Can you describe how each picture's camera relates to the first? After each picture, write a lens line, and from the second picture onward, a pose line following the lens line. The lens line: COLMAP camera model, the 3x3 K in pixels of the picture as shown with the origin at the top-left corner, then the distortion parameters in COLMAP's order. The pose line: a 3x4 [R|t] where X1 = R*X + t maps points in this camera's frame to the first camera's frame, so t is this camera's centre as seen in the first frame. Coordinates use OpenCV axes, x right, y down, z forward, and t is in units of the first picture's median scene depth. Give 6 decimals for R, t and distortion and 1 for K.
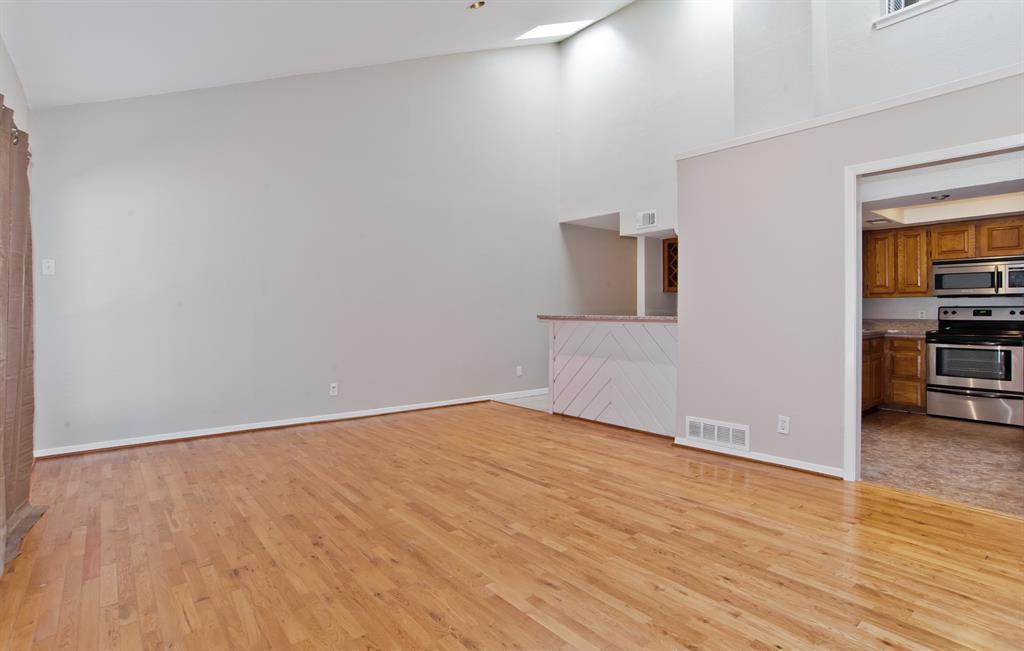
lens RADIAL K [[519.5, 0, 517.7], [0, 519.5, 309.5], [0, 0, 1]] dist [-0.084791, 0.053879]
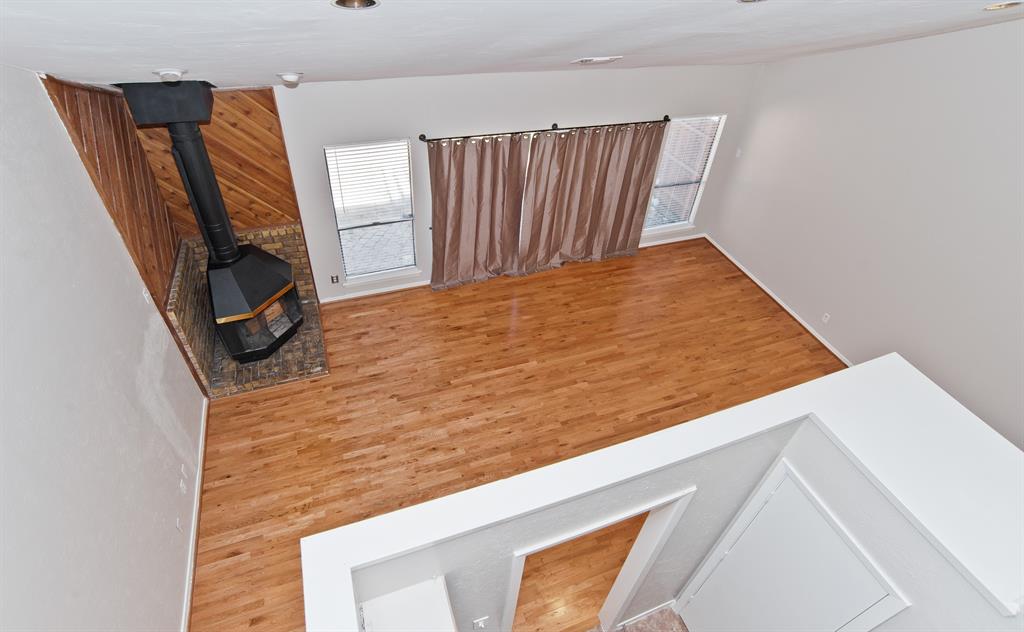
lens RADIAL K [[515.1, 0, 512.3], [0, 515.1, 291.5], [0, 0, 1]] dist [-0.047560, 0.002136]
pose [[-0.327105, 0.585796, -0.741515, 0.927445], [-0.062177, 0.769640, 0.635443, -0.765856], [0.942940, 0.253962, -0.215330, 0.705969]]
